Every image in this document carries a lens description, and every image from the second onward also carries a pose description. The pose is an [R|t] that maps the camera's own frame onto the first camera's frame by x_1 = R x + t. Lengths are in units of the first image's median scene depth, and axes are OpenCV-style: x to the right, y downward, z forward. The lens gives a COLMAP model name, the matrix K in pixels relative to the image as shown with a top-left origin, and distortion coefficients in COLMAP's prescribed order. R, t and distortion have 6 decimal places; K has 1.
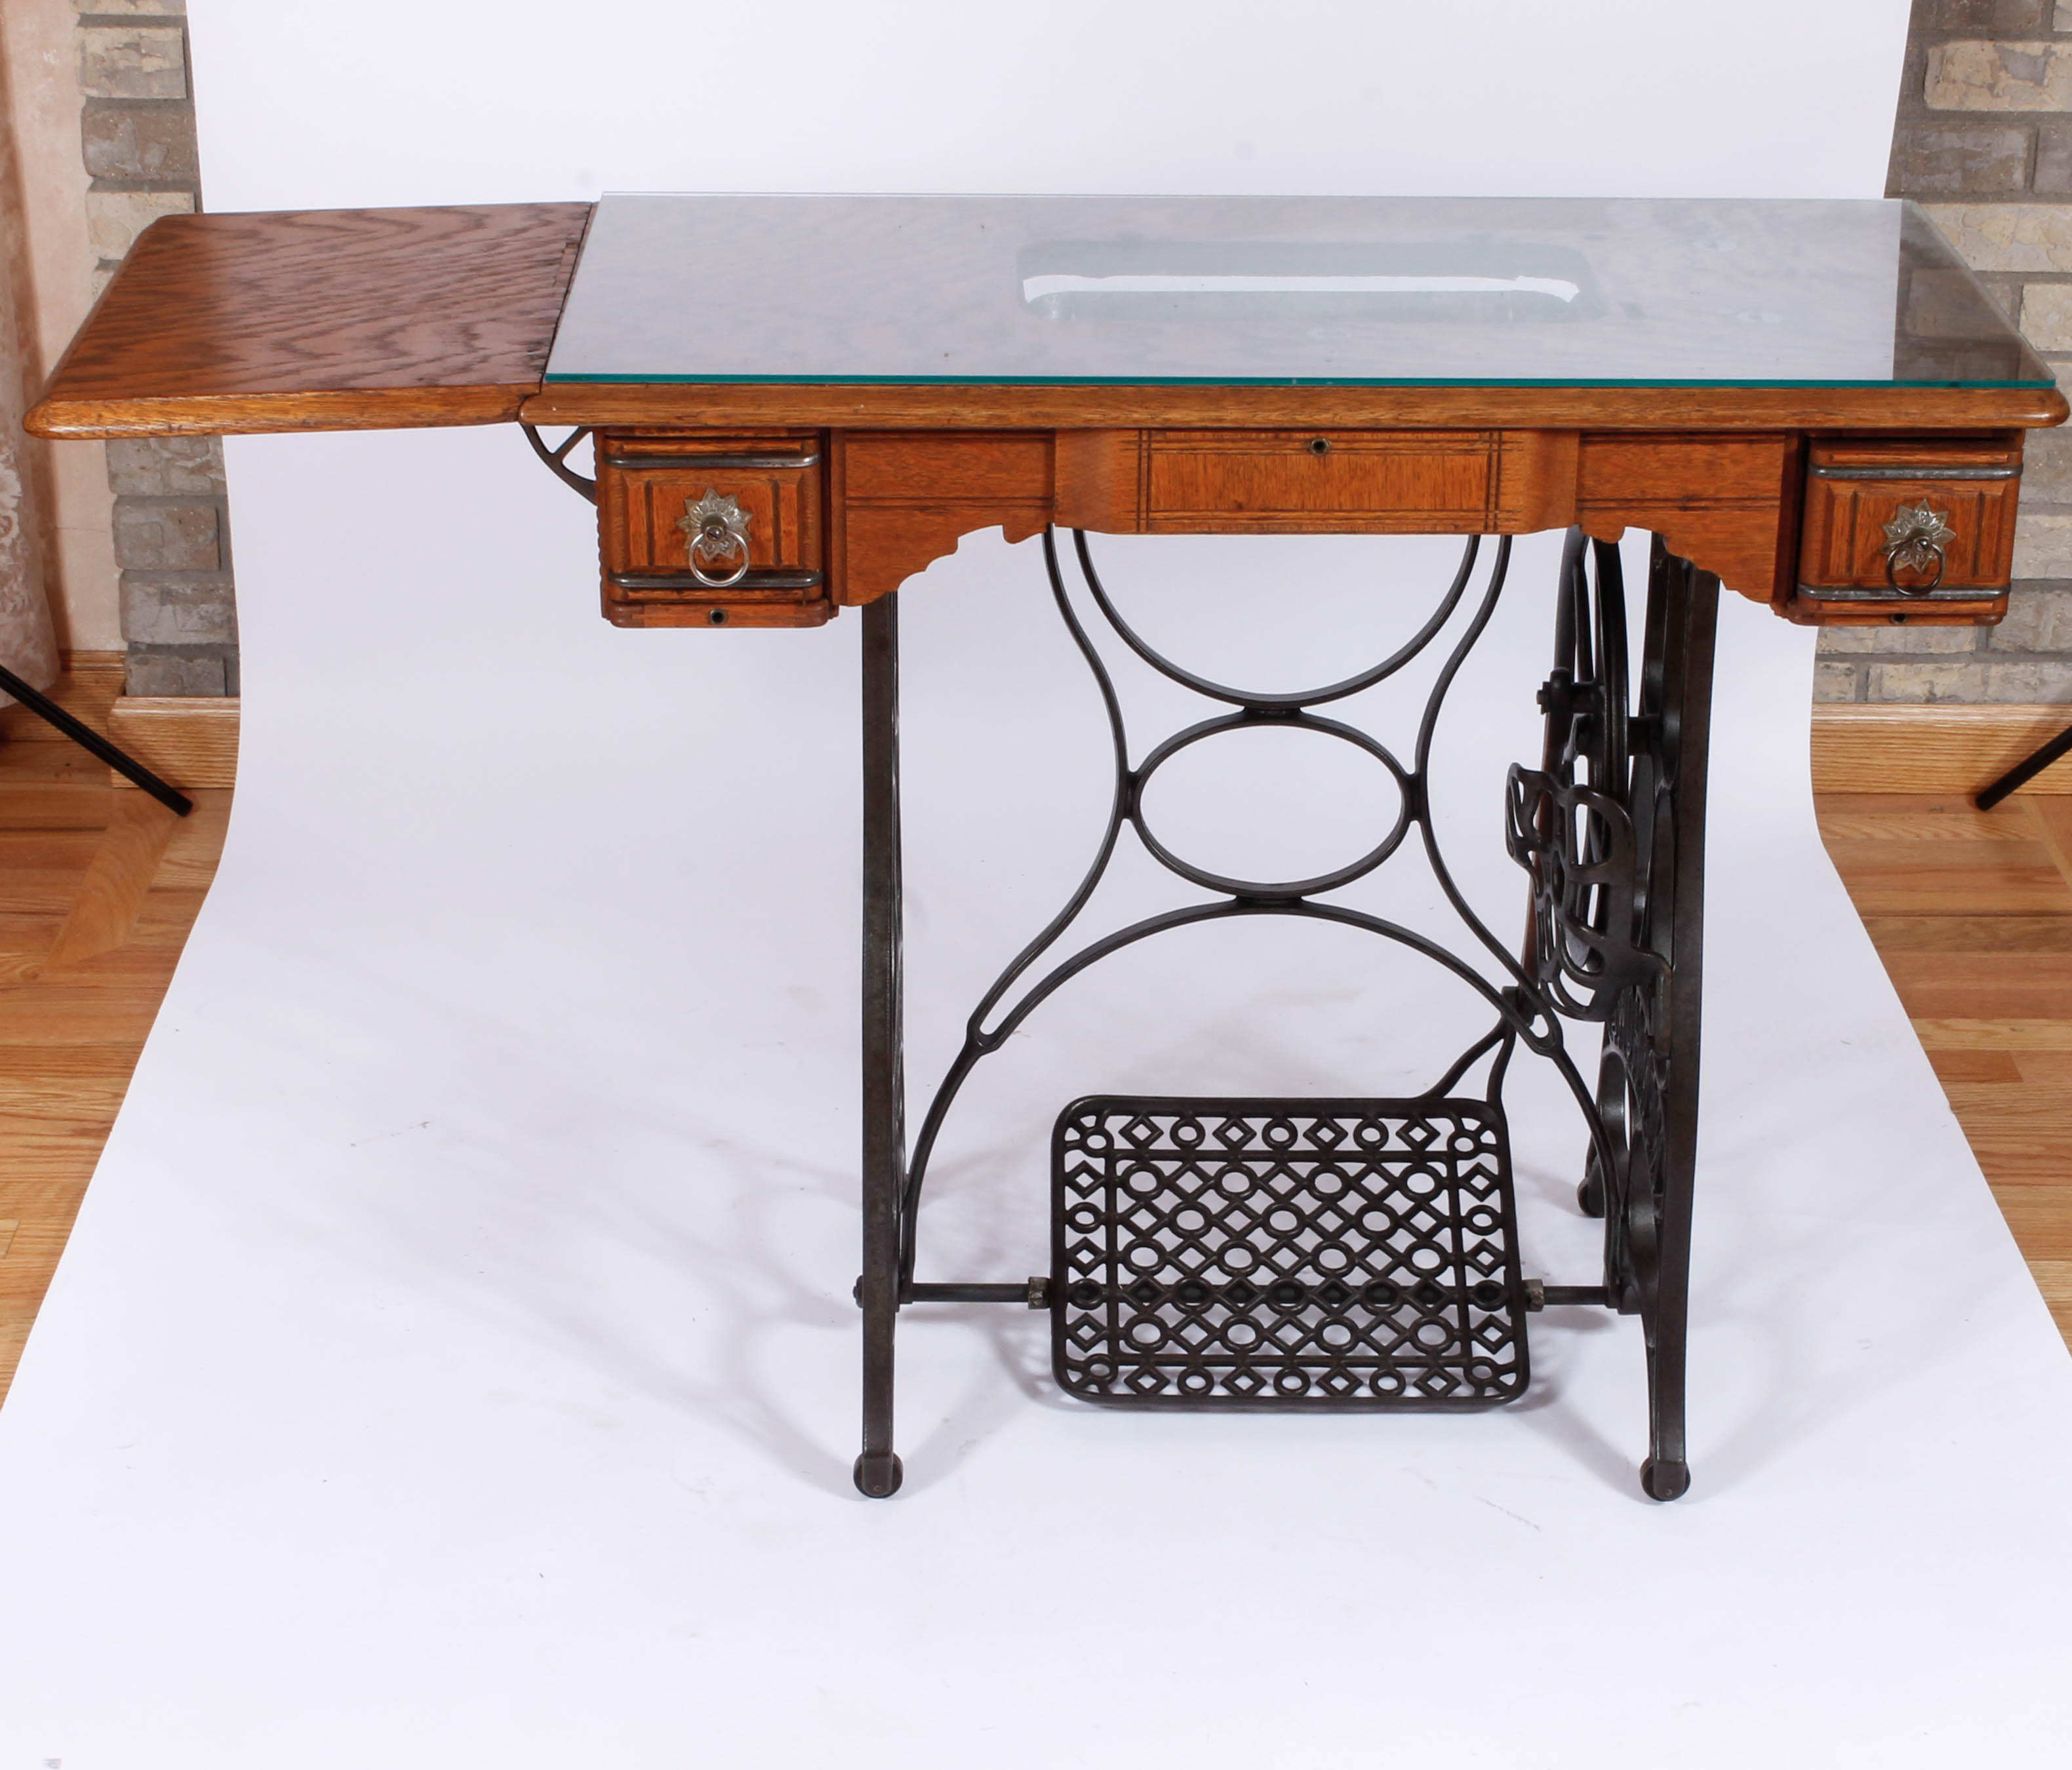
lens RADIAL K [[4216.7, 0, 1039.1], [0, 4216.7, 958.4], [0, 0, 1]] dist [-0.056353, 0.000000]
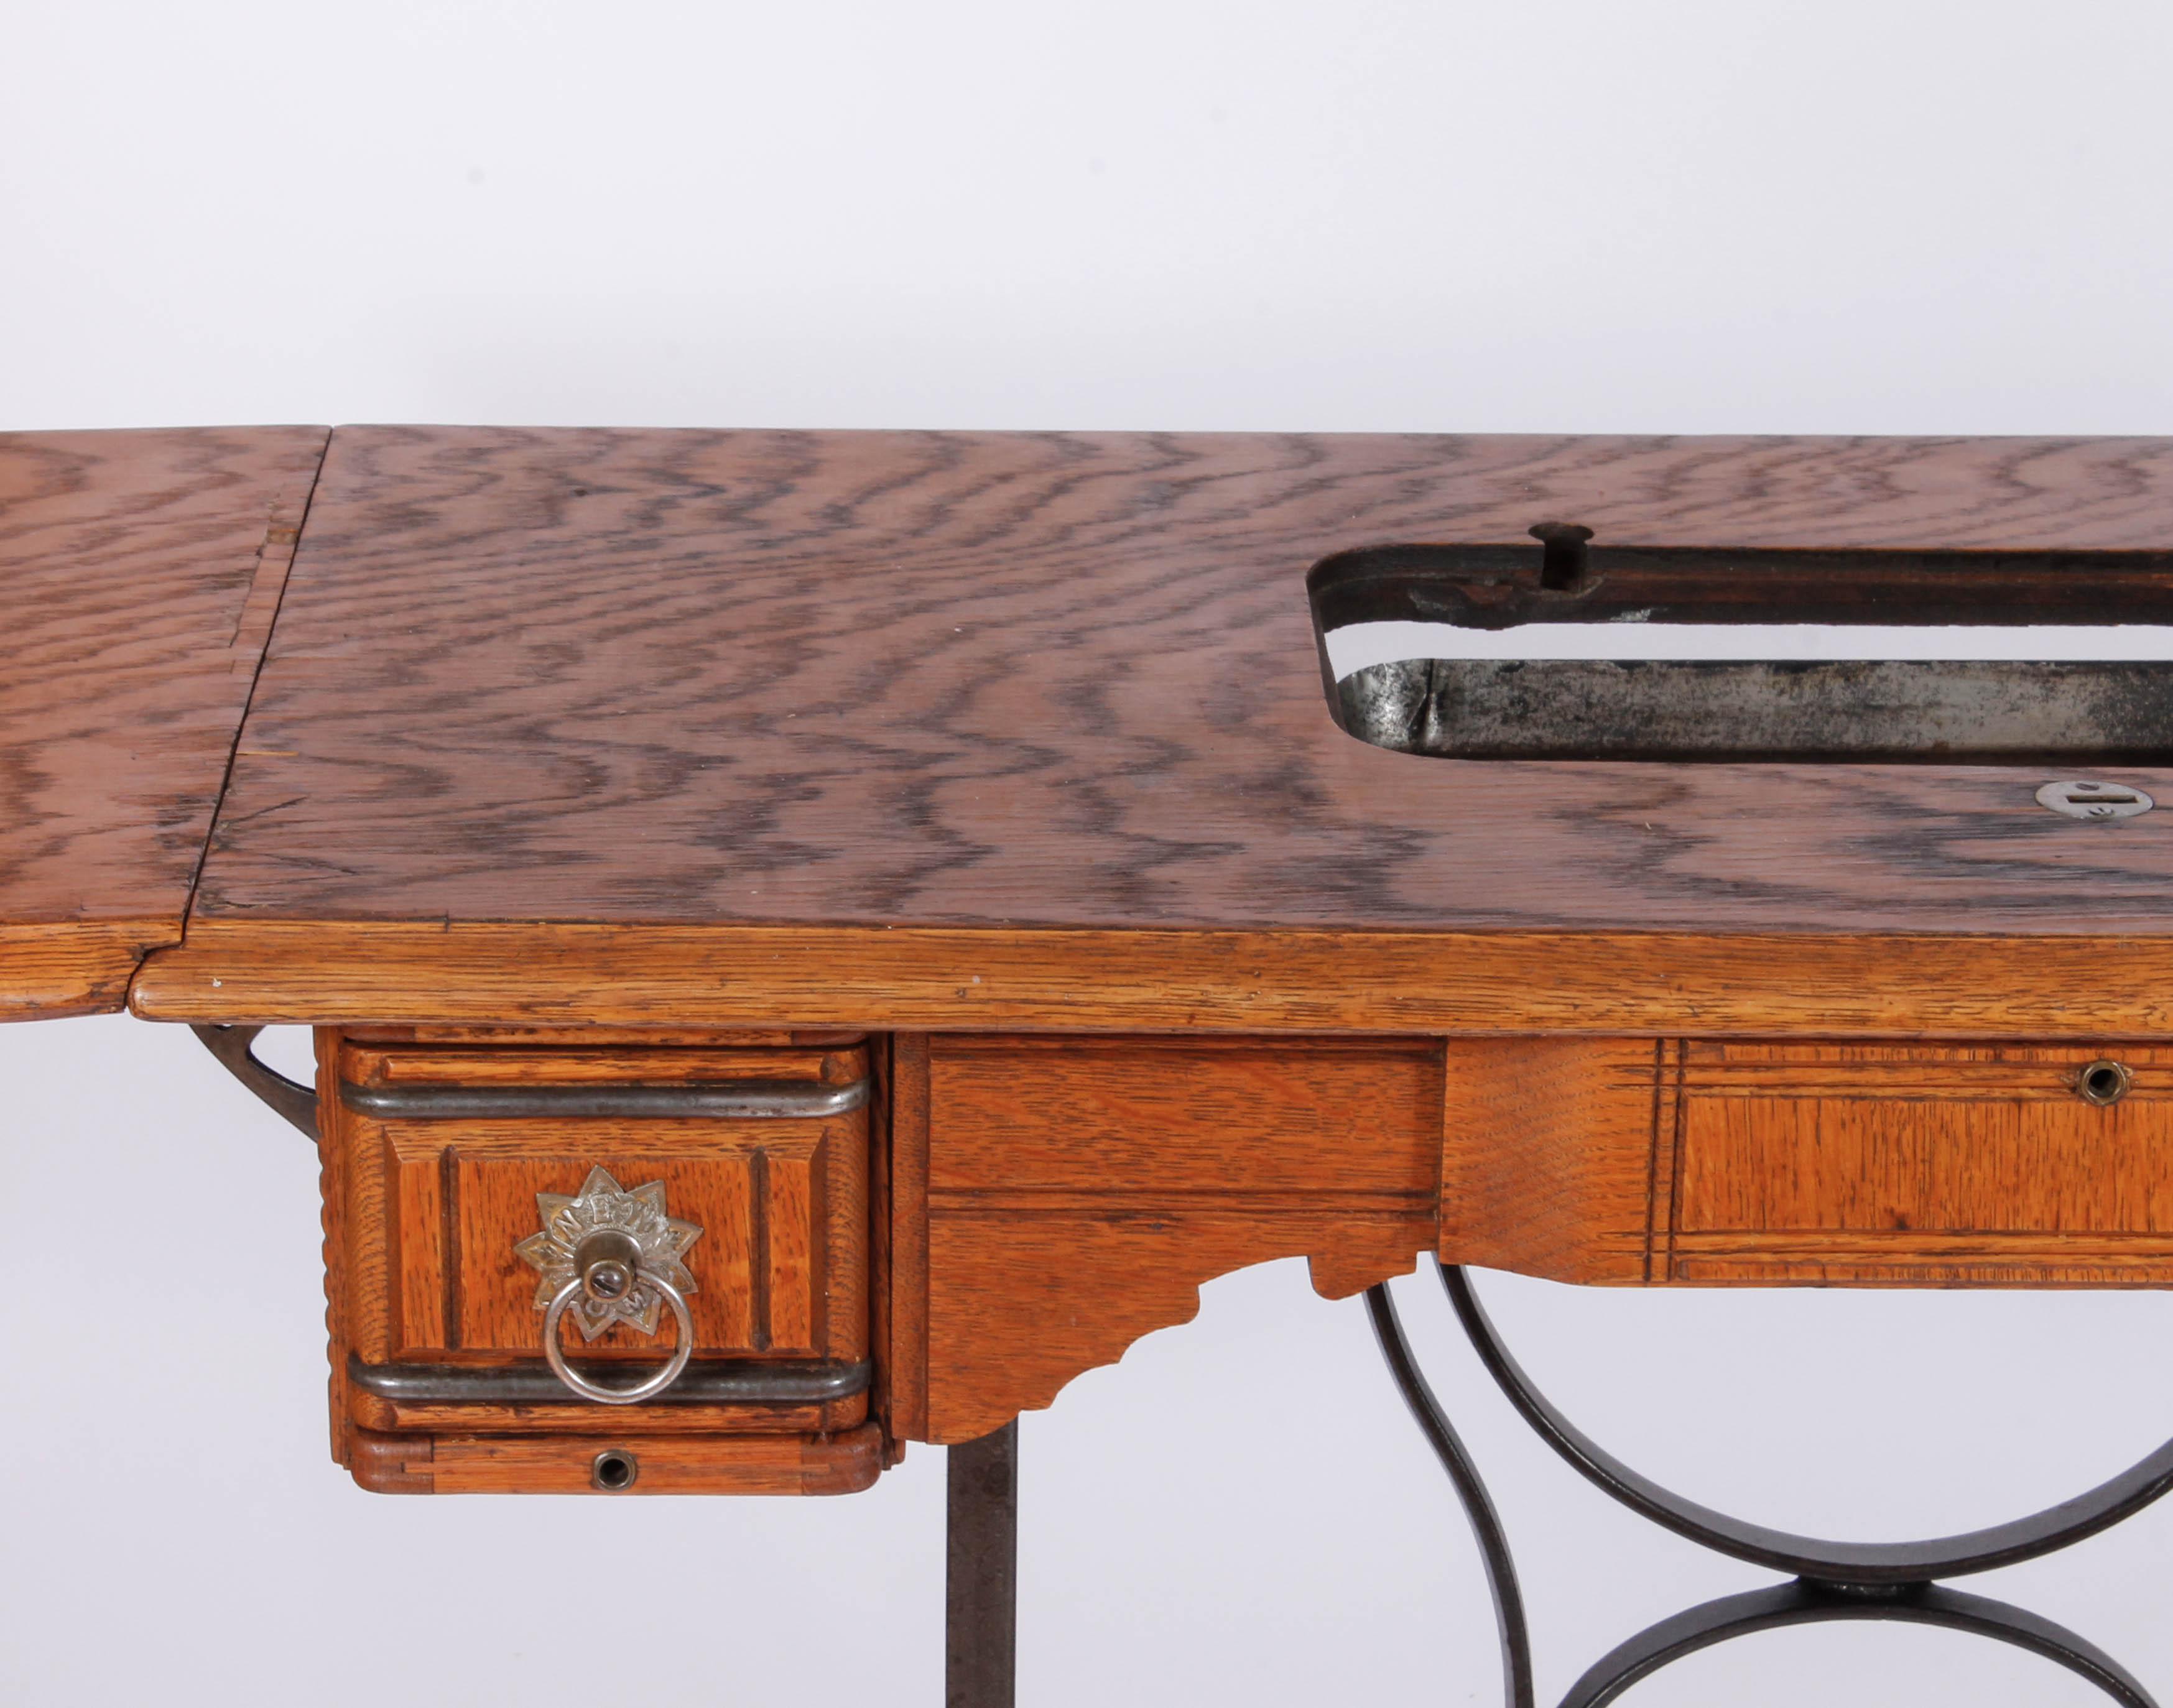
lens RADIAL K [[6332.5, 0, 910.6], [0, 6332.5, 933.5], [0, 0, 1]] dist [0.081398, 0.000000]
pose [[0.999725, 0.006647, -0.022469, -0.033948], [-0.008195, 0.997546, -0.069532, -0.091252], [0.021951, 0.069697, 0.997327, 0.383456]]
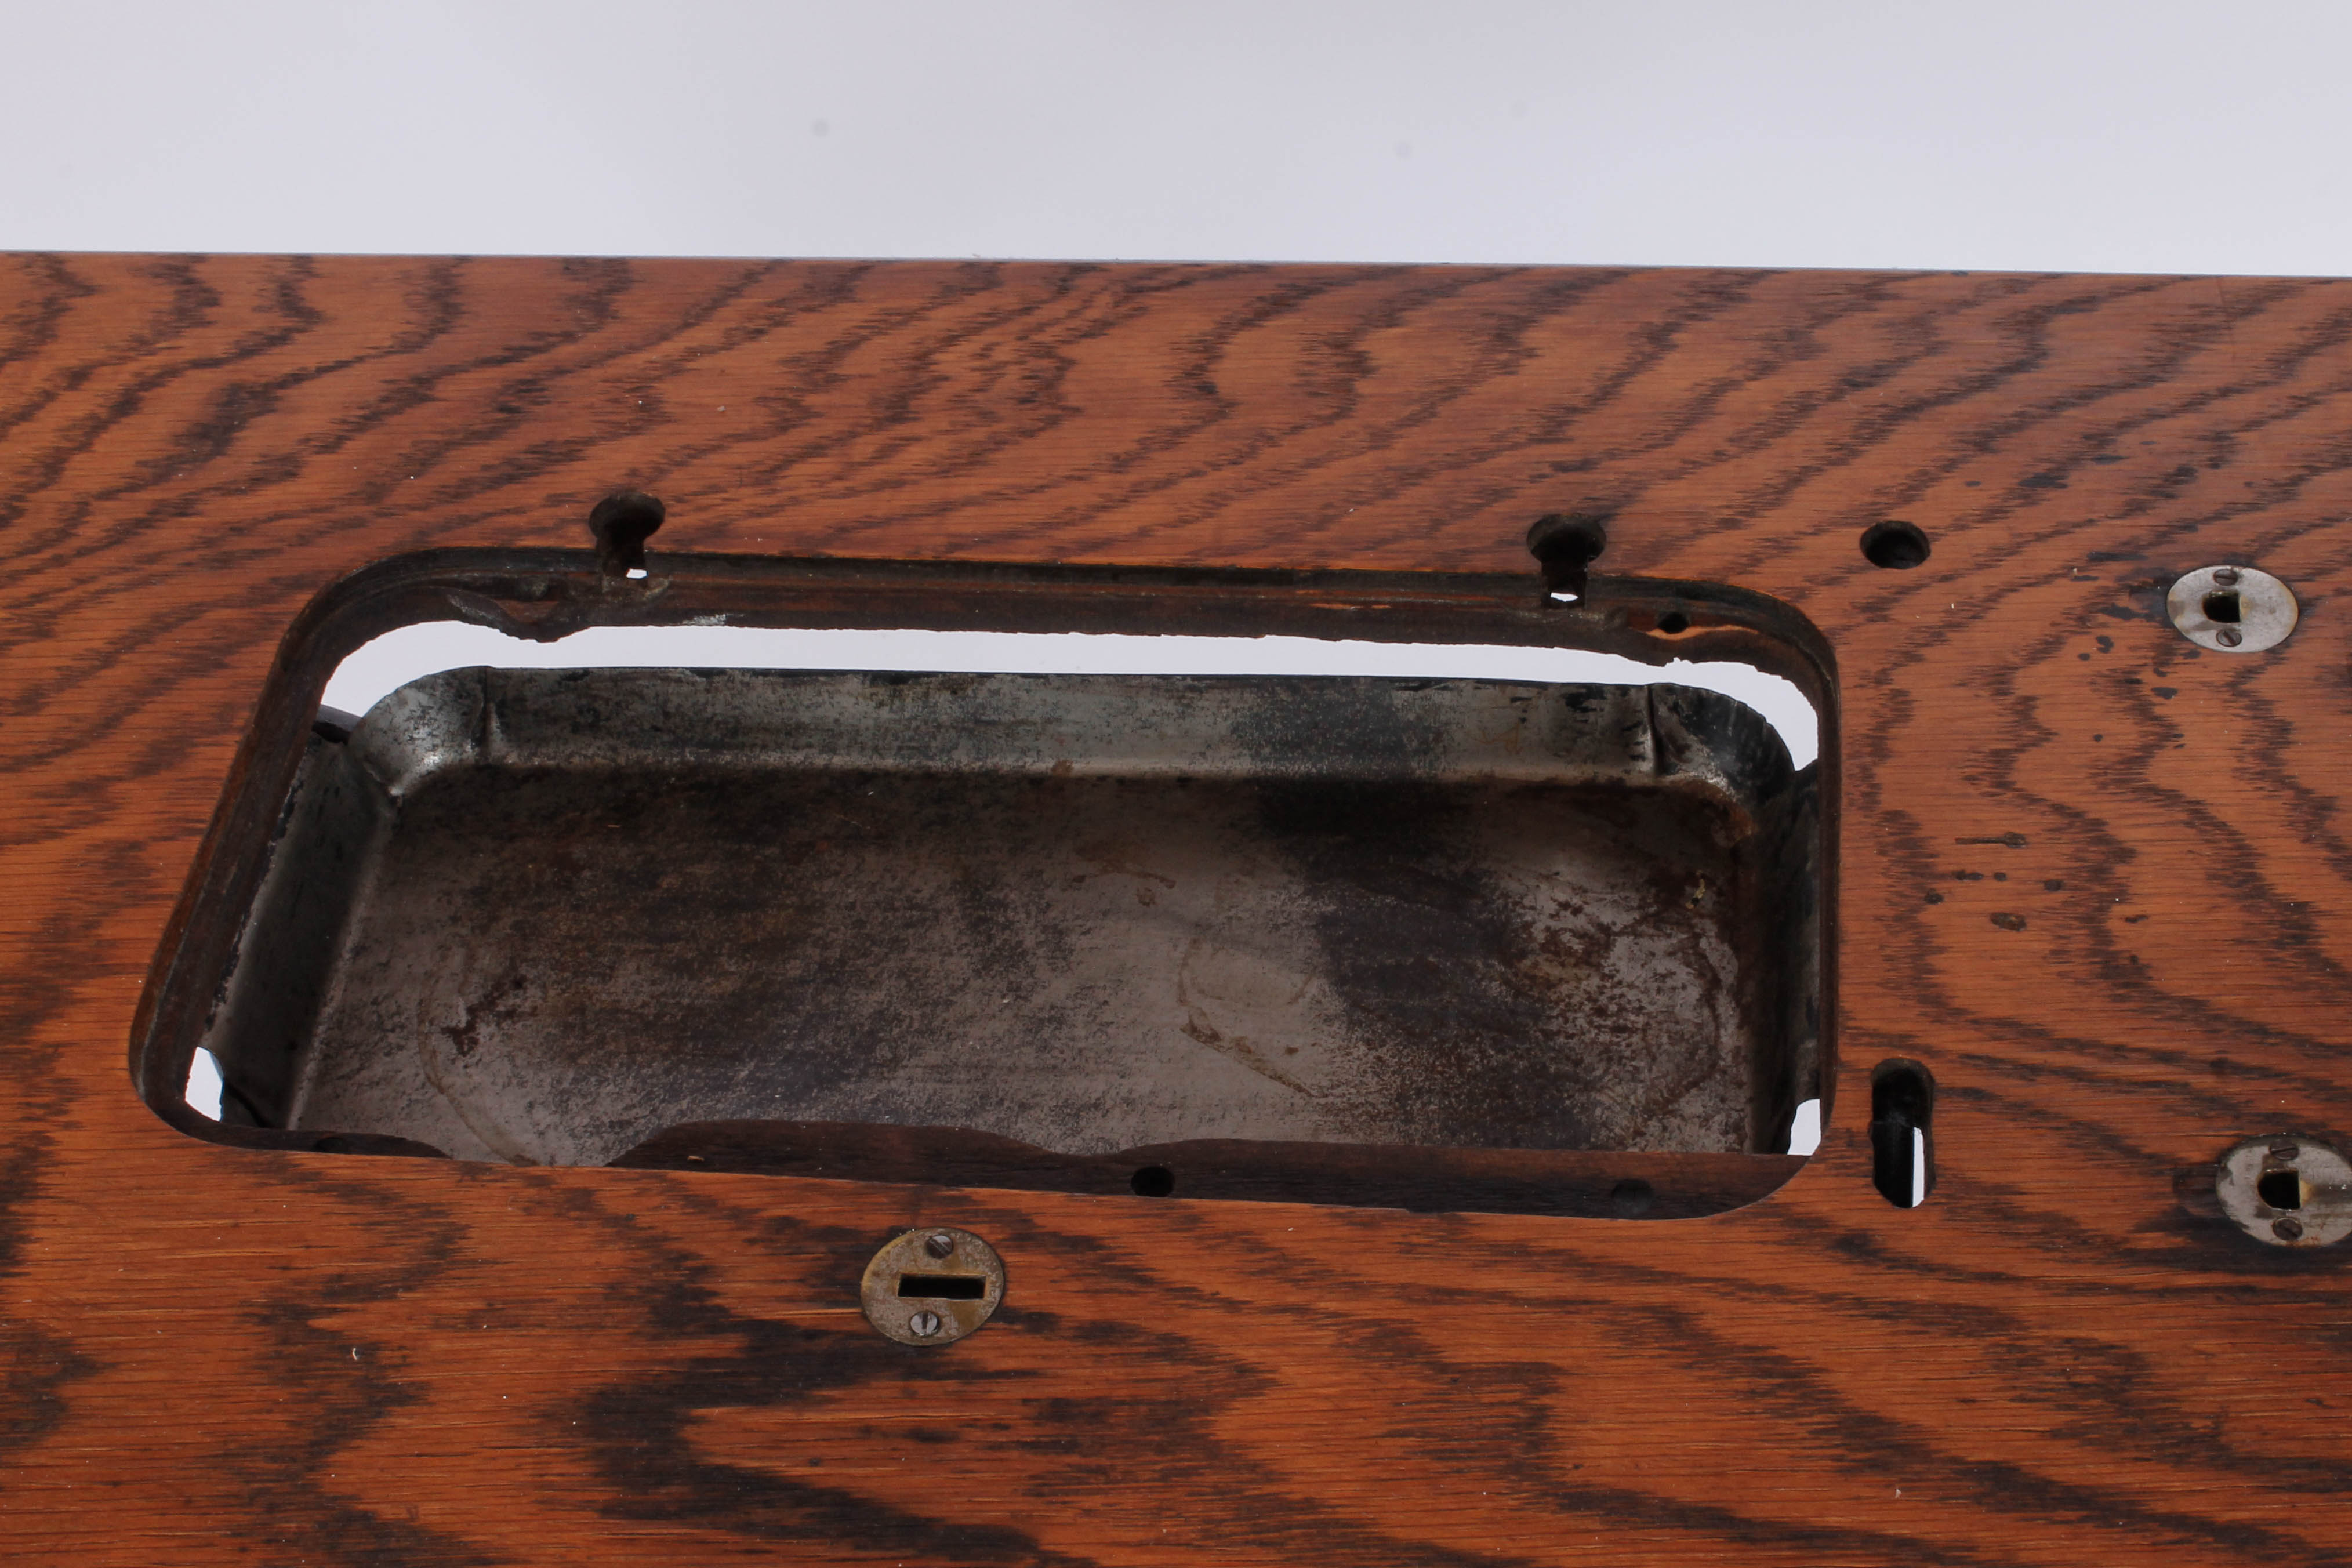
lens RADIAL K [[3831.4, 0, 1141.0], [0, 3831.4, 807.7], [0, 0, 1]] dist [-0.043915, 0.000000]
pose [[0.986889, 0.040596, -0.156211, 0.133060], [0.021103, 0.927086, 0.374255, -0.300644], [0.160014, -0.372645, 0.914074, 0.755278]]
